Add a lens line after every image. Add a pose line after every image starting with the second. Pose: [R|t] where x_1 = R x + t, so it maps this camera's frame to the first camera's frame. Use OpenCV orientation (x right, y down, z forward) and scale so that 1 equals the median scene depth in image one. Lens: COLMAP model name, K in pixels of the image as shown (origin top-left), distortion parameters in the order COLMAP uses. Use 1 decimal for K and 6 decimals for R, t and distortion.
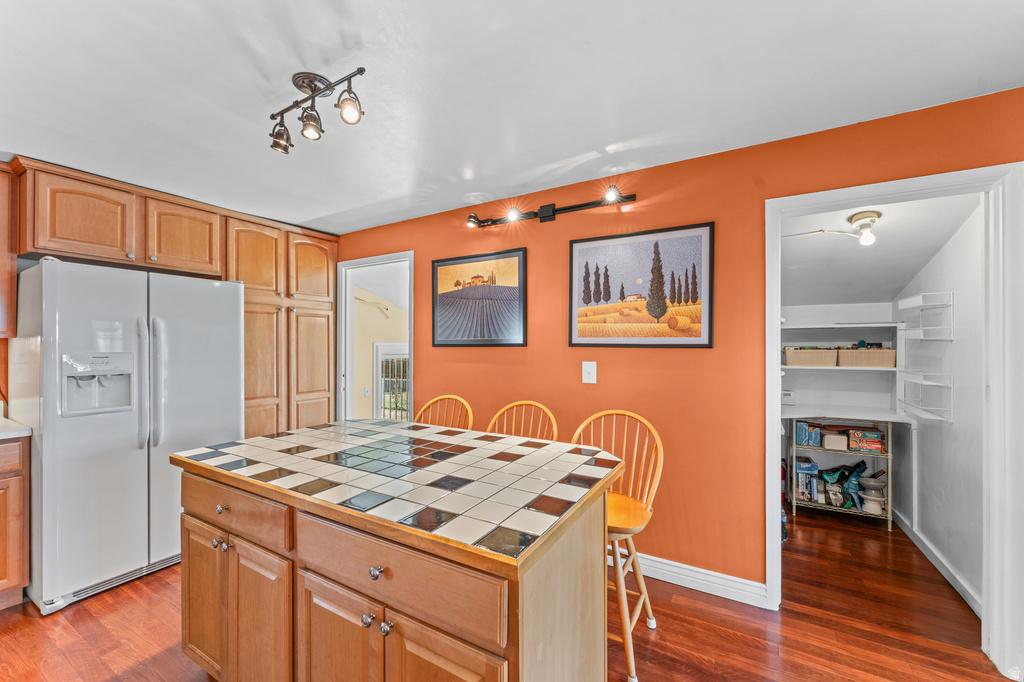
lens RADIAL K [[410.6, 0, 516.5], [0, 410.6, 344.1], [0, 0, 1]] dist [-0.001858, -0.000392]
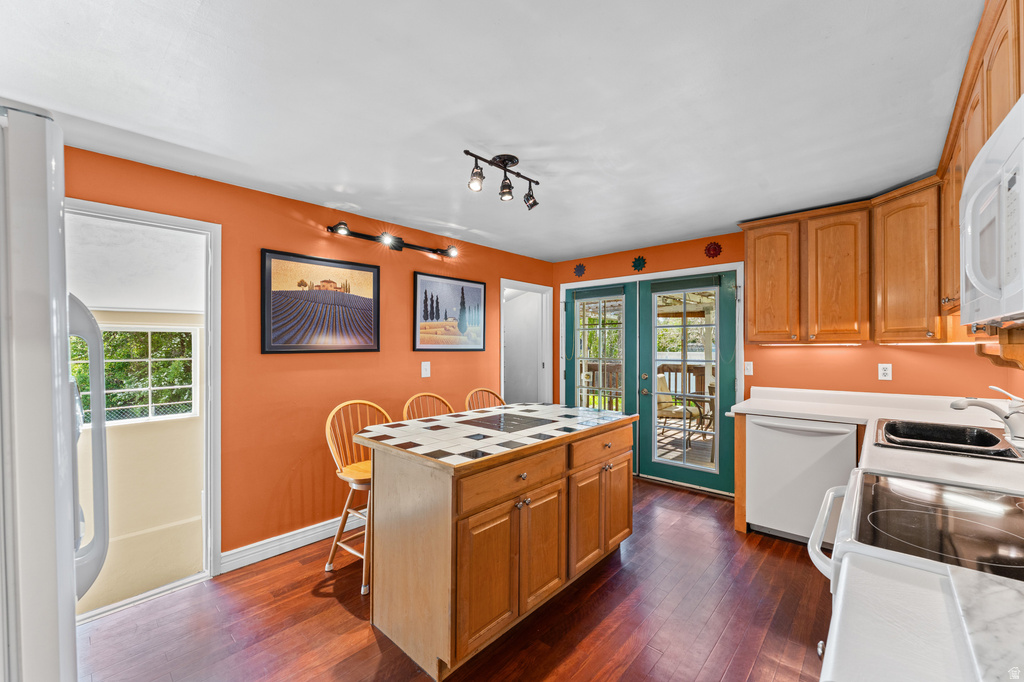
lens RADIAL K [[410.6, 0, 511.5], [0, 410.6, 346.5], [0, 0, 1]] dist [-0.001858, -0.000392]
pose [[0.212684, 0.002622, 0.977118, -1.120931], [0.004539, 0.999983, -0.003672, -0.002550], [-0.977111, 0.005216, 0.212668, 0.420308]]
